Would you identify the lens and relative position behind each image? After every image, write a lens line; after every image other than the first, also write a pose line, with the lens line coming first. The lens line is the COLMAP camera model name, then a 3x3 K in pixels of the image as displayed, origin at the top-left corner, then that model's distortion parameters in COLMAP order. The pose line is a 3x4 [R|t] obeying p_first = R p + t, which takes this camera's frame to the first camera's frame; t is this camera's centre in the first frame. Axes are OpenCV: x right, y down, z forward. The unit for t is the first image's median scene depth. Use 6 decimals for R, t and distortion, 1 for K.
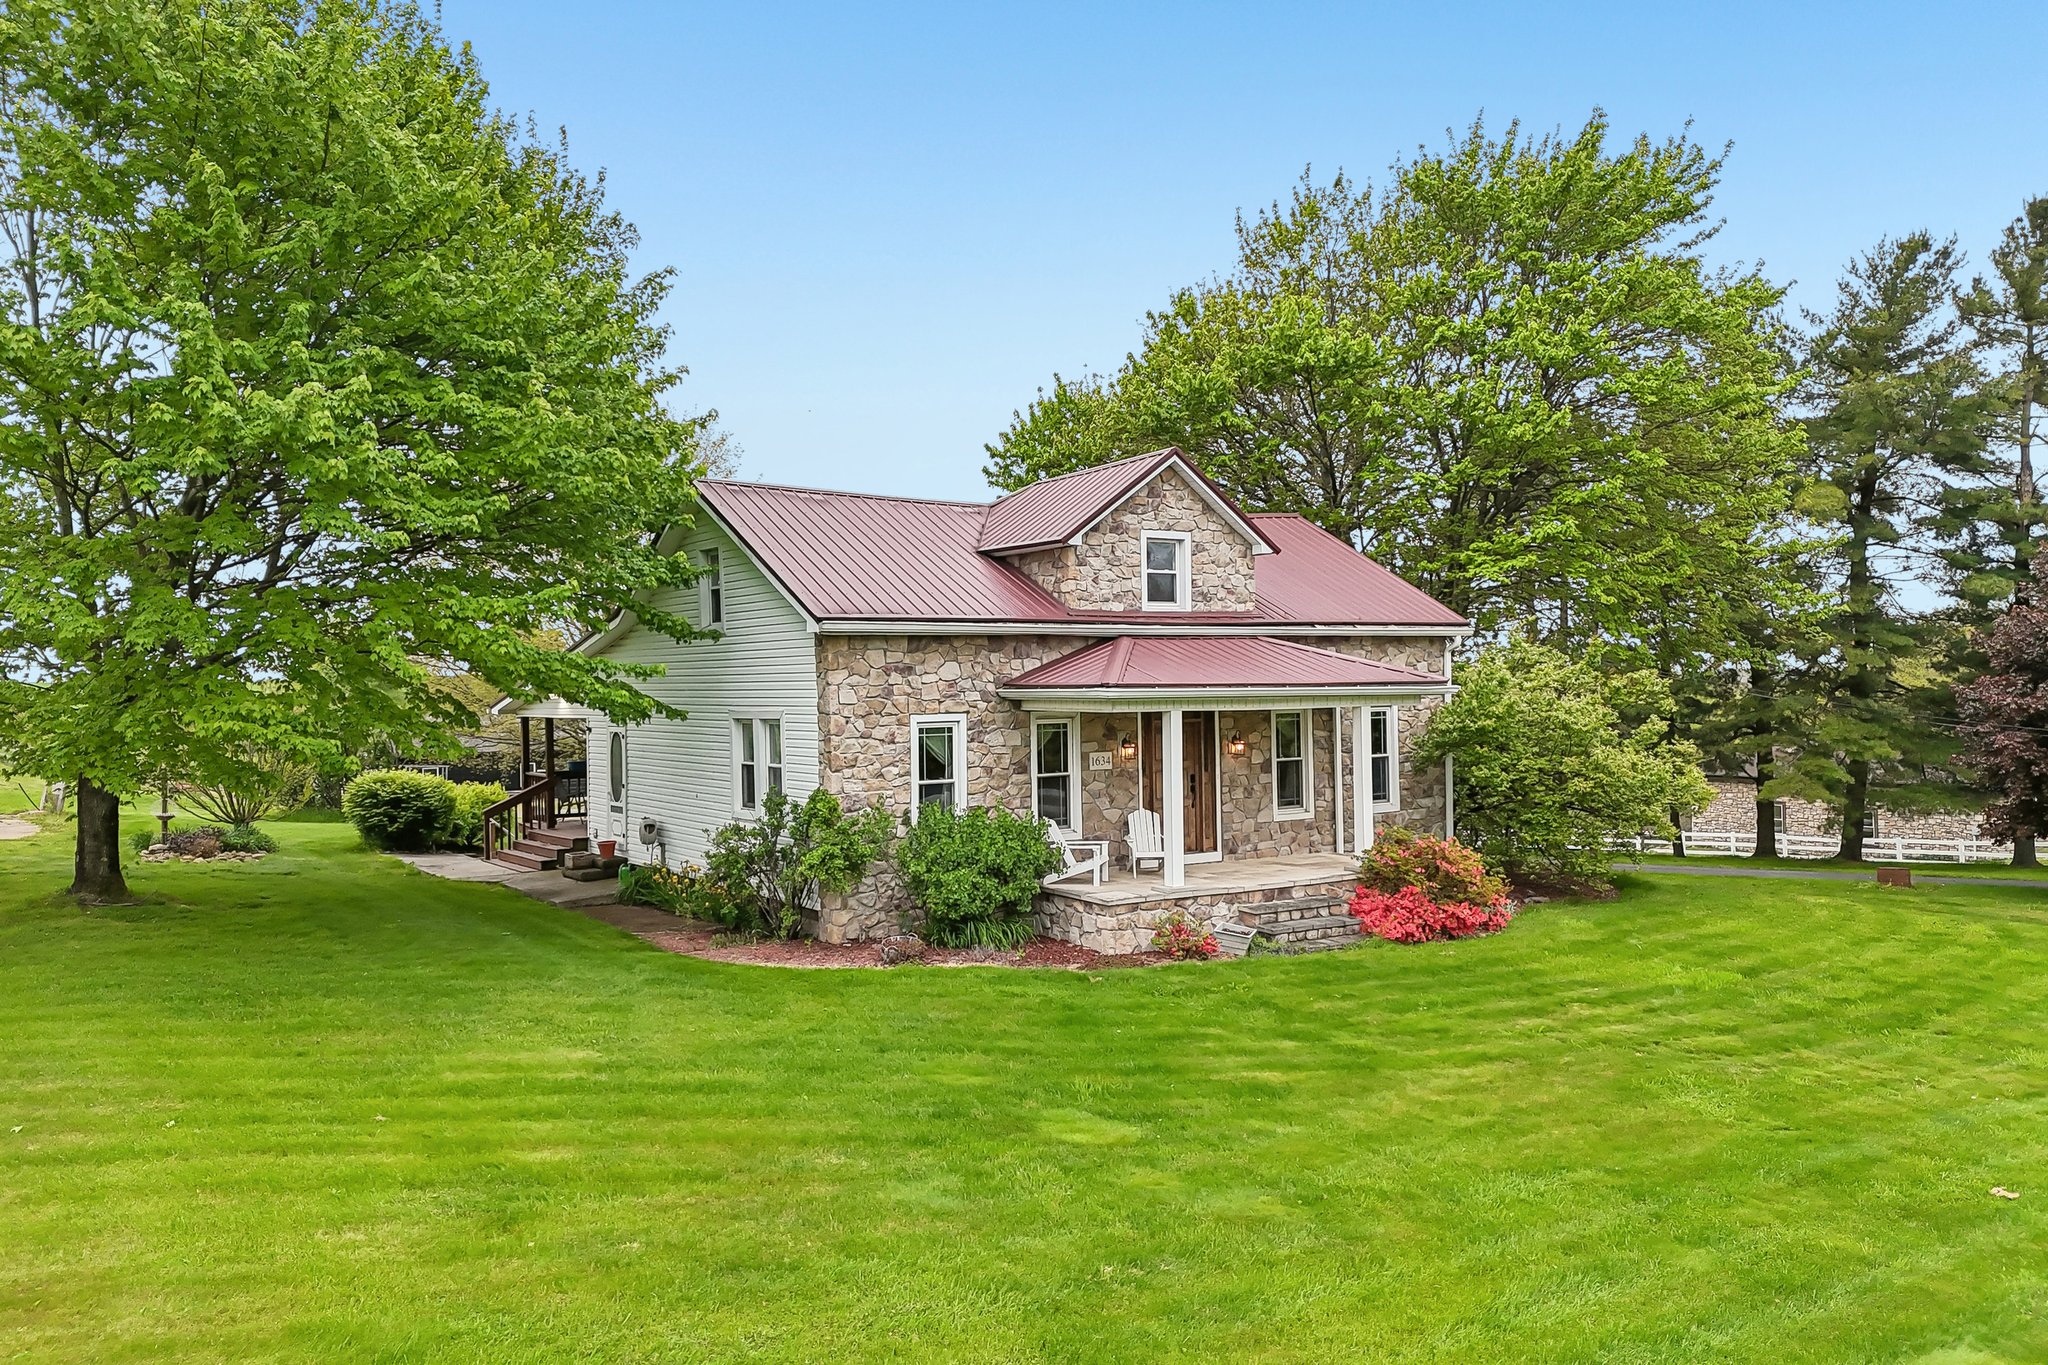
lens RADIAL K [[1488.1, 0, 955.9], [0, 1488.1, 721.7], [0, 0, 1]] dist [0.081728, -0.084806]
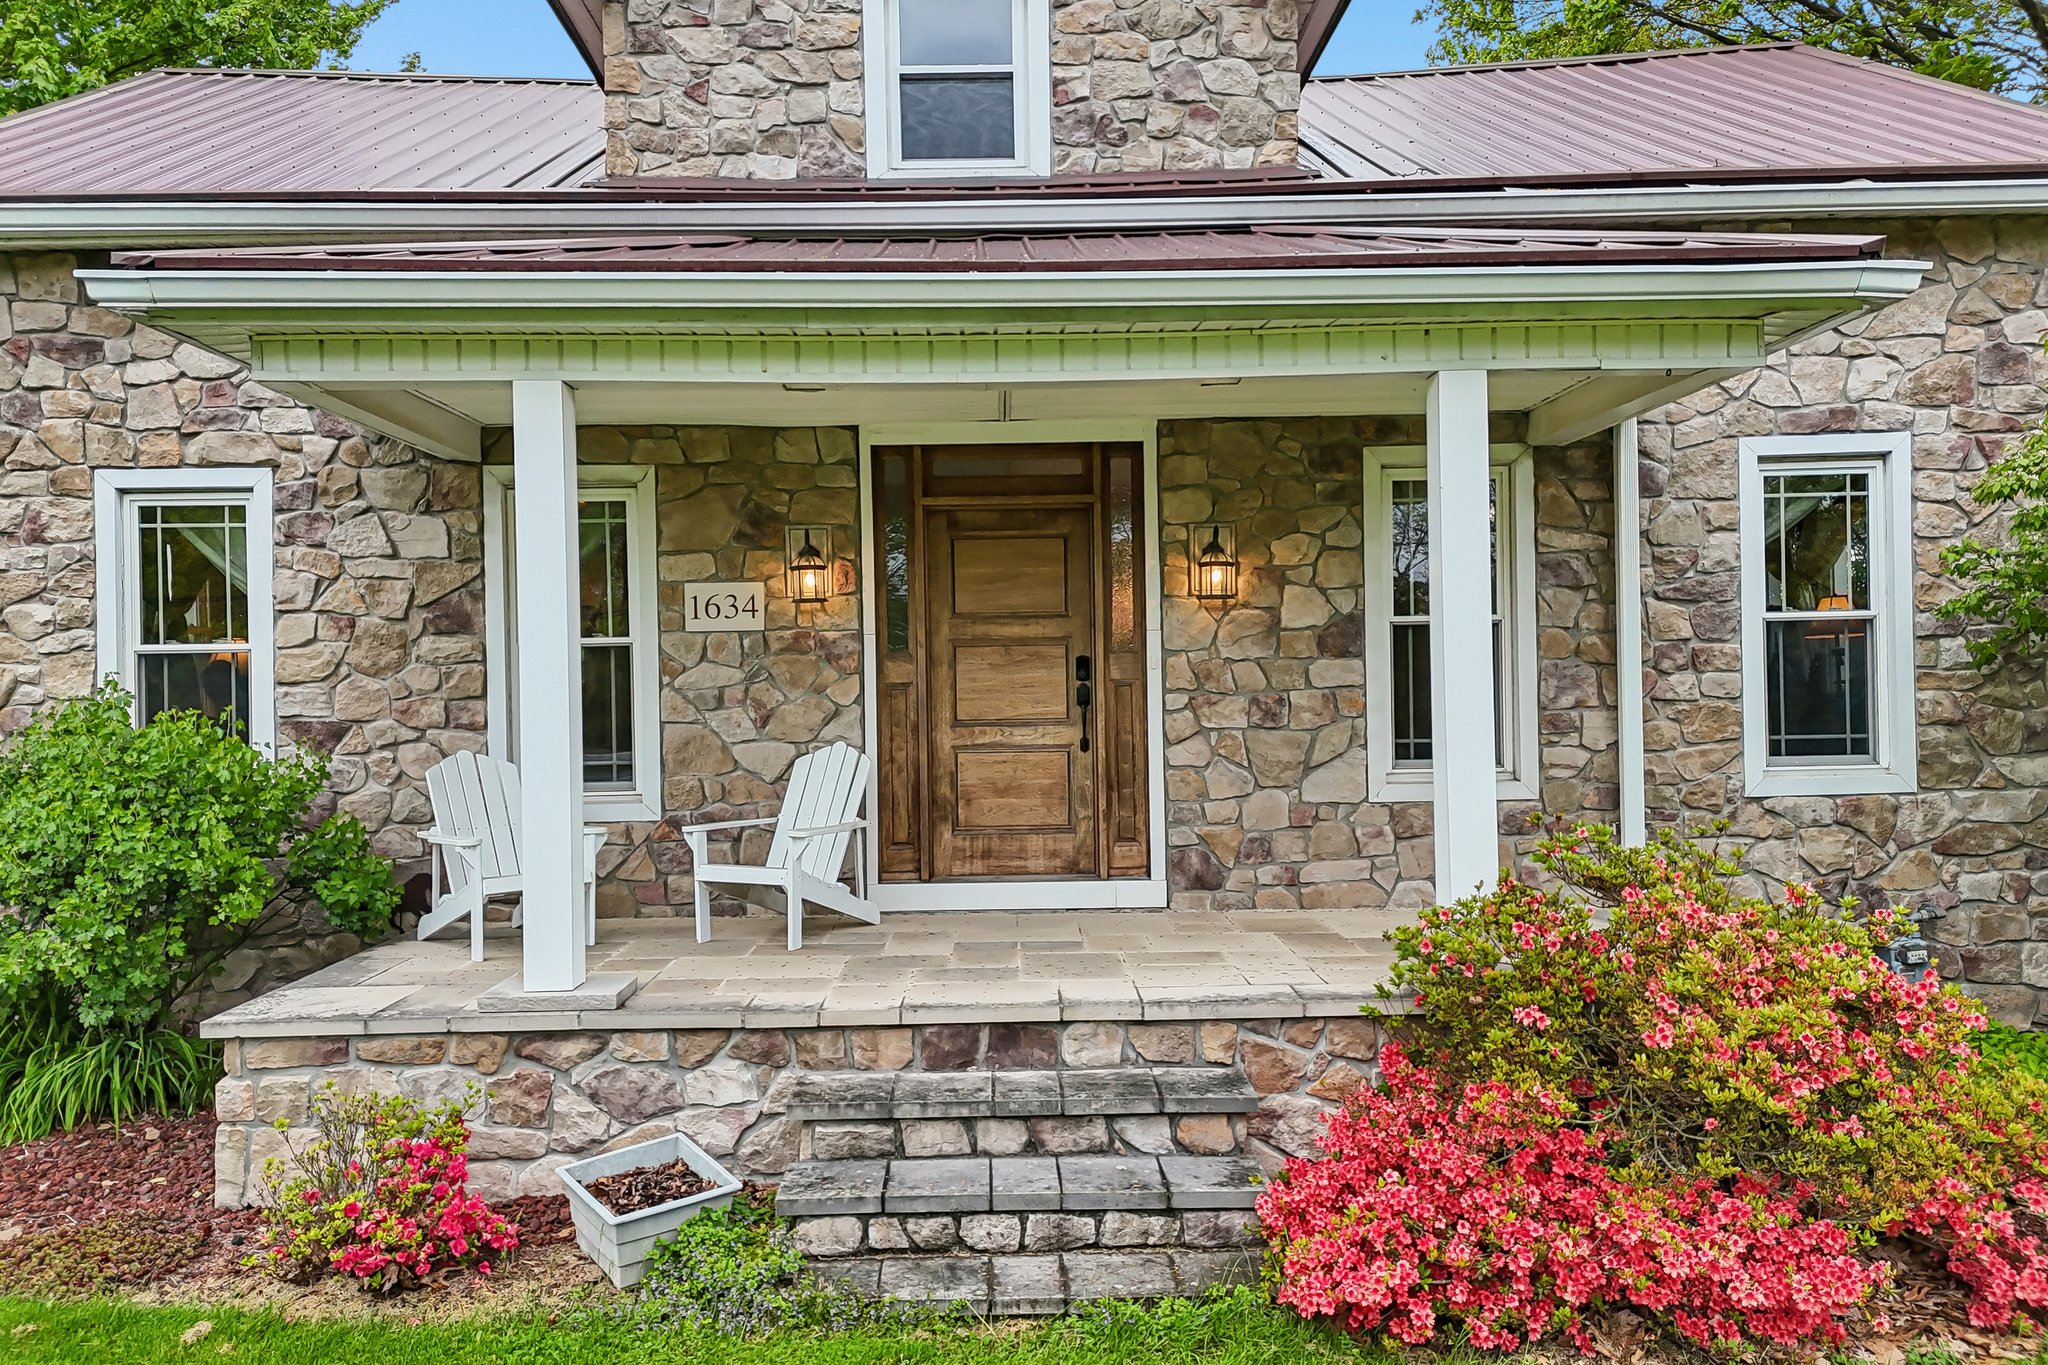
lens RADIAL K [[1488.1, 0, 1018.6], [0, 1488.1, 720.8], [0, 0, 1]] dist [0.081728, -0.084806]
pose [[0.857199, 0.011138, -0.514865, 0.343026], [-0.008712, 0.999937, 0.007128, 0.050640], [0.514912, -0.001624, 0.857242, 0.727552]]
